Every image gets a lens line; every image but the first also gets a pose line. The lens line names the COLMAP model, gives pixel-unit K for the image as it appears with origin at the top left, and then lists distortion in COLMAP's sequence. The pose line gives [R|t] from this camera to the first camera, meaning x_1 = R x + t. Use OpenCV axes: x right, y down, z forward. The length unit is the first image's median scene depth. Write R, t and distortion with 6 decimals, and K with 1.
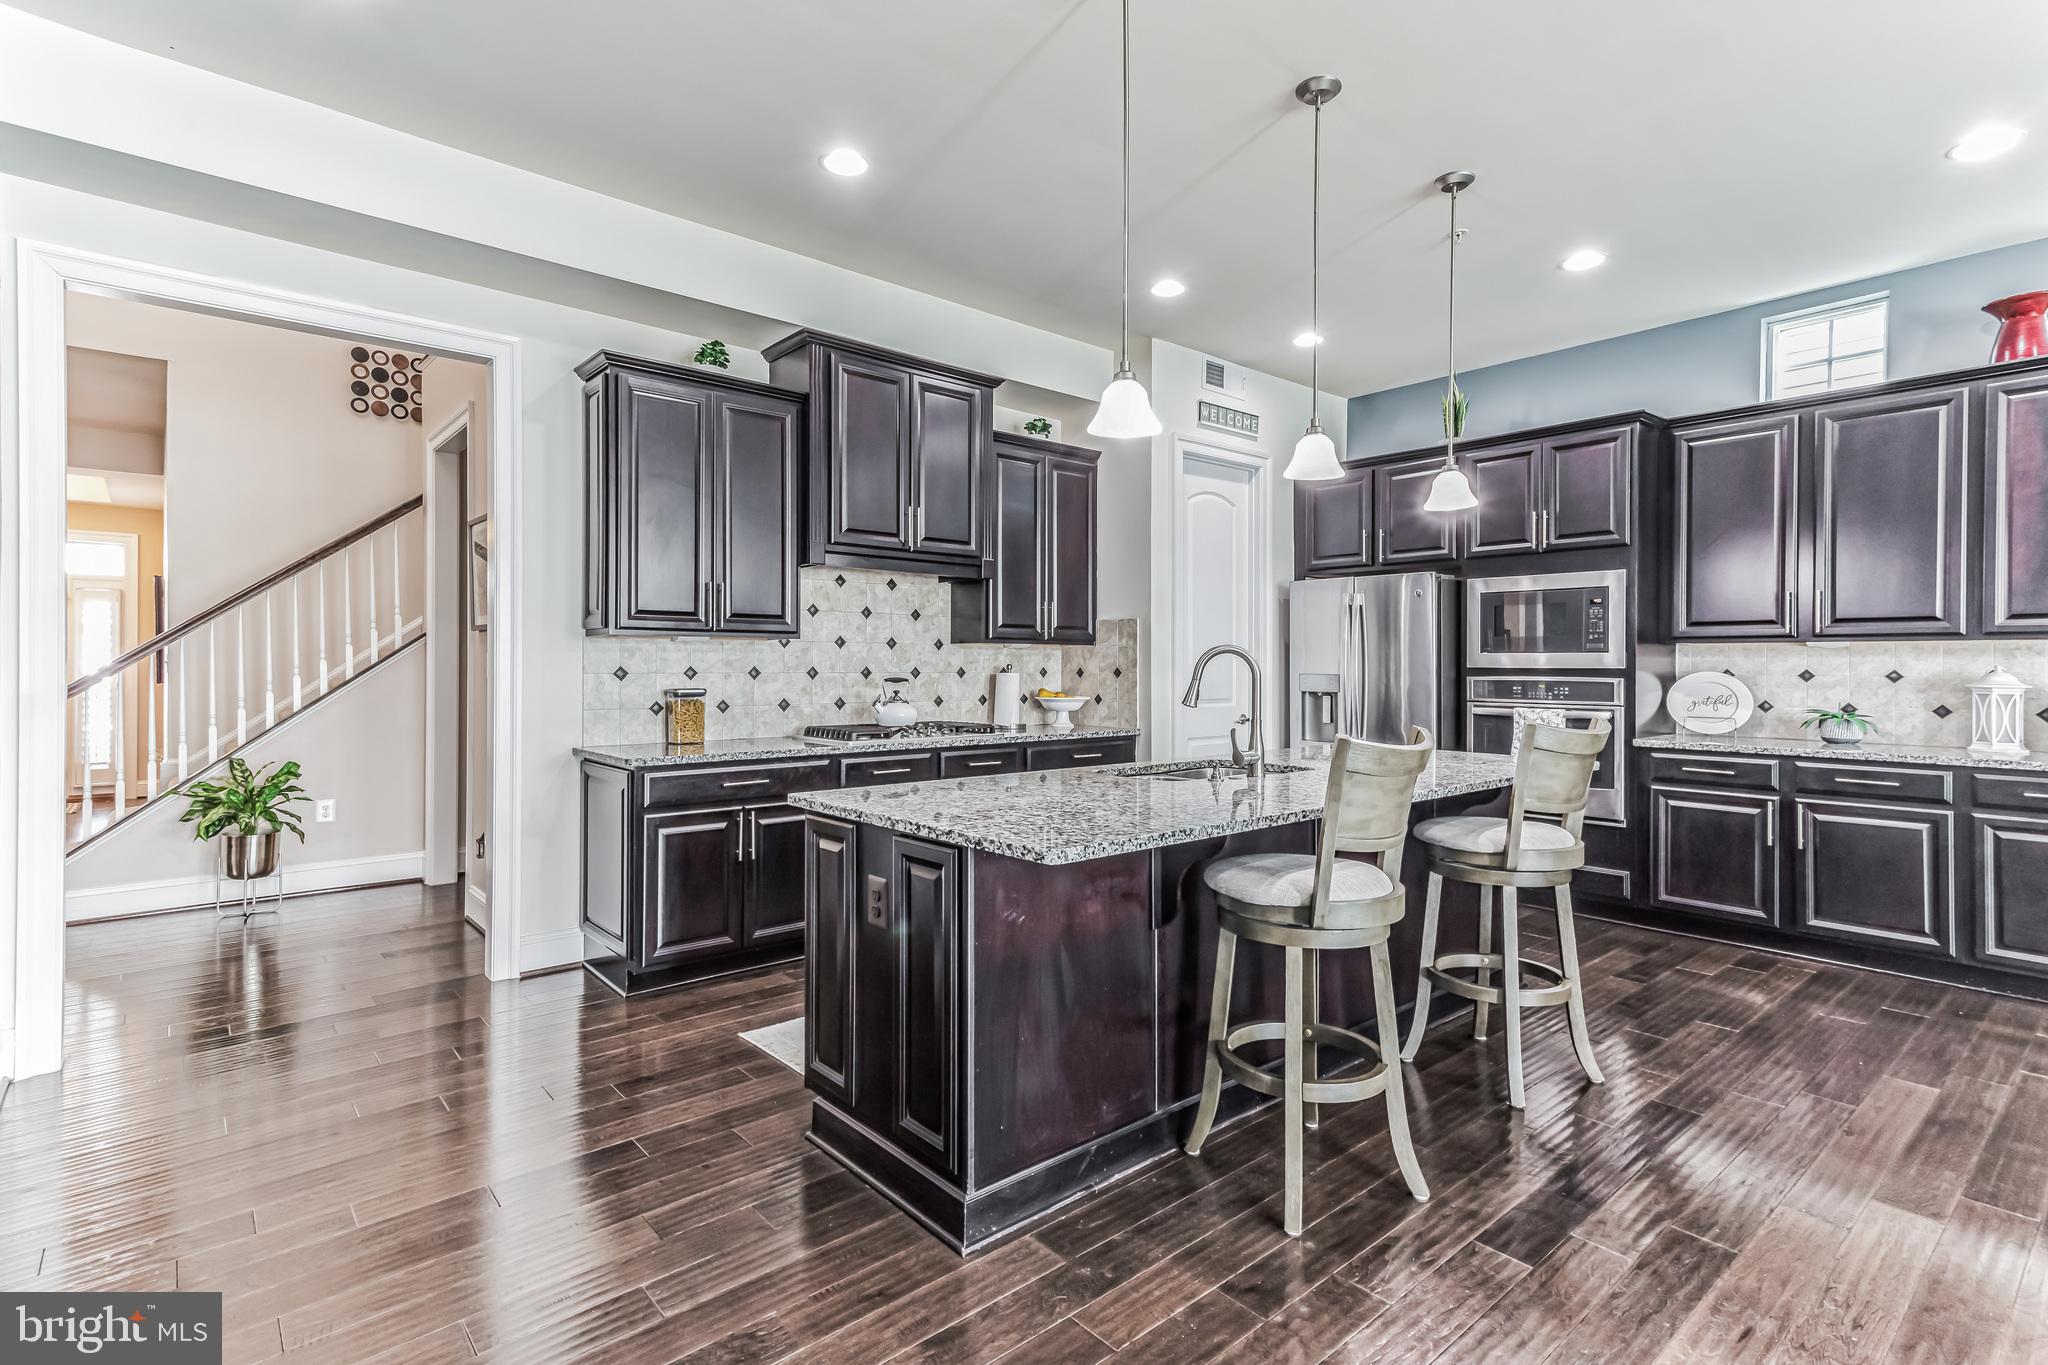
lens RADIAL K [[977.7, 0, 1015.1], [0, 977.7, 670.1], [0, 0, 1]] dist [0.032109, 0.001293]
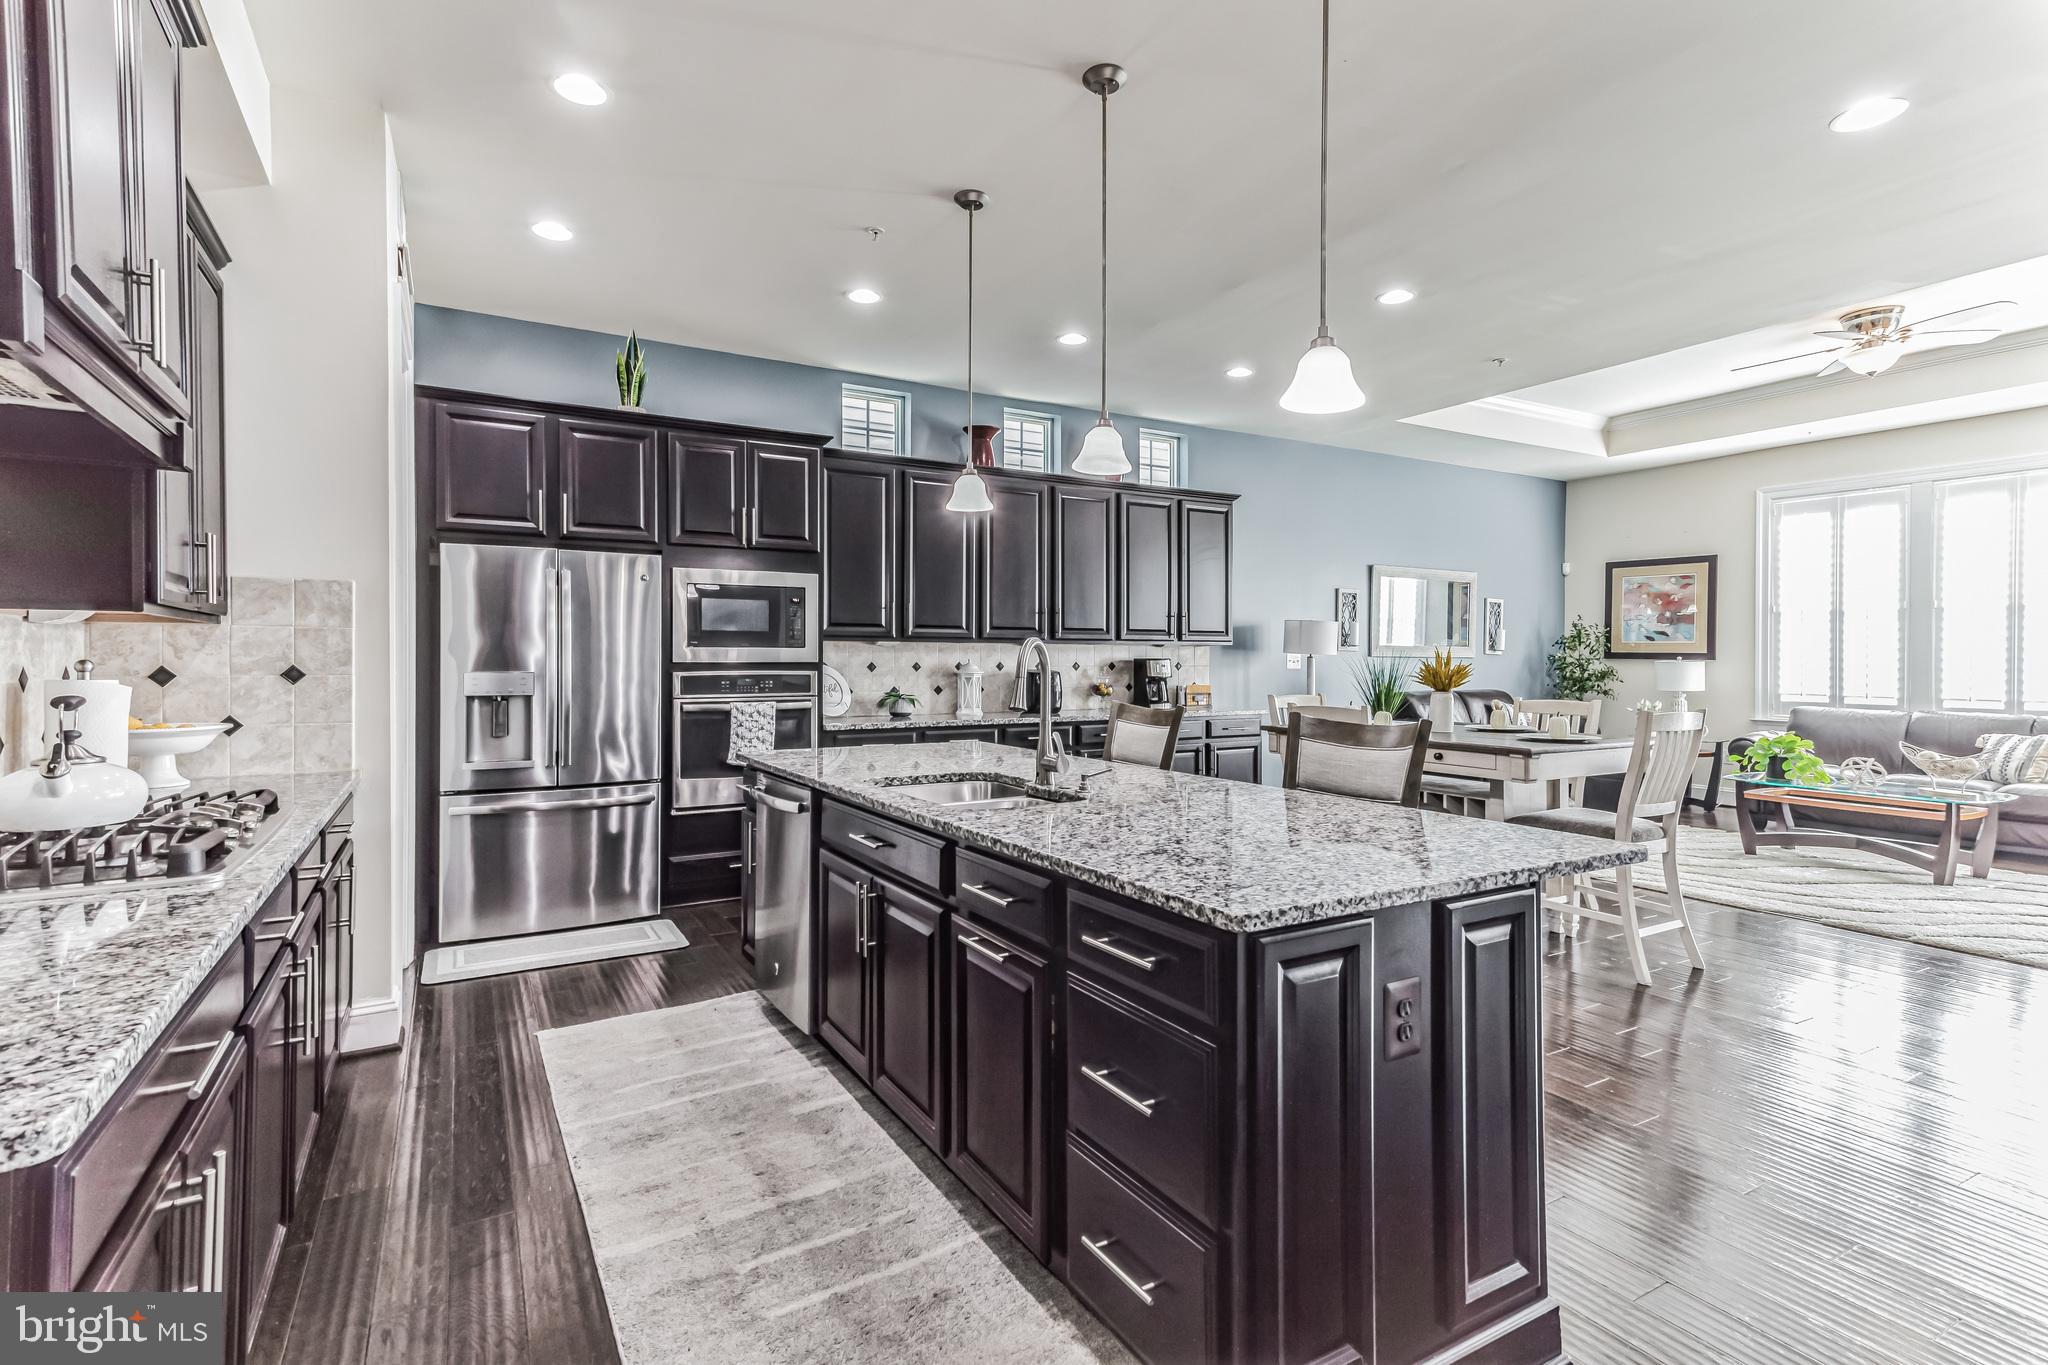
lens RADIAL K [[977.7, 0, 1017.2], [0, 977.7, 664.9], [0, 0, 1]] dist [0.032109, 0.001293]
pose [[0.185161, -0.009244, 0.982665, -0.434116], [0.004020, 0.999955, 0.008650, -0.007418], [-0.982700, 0.002348, 0.185189, 0.569901]]
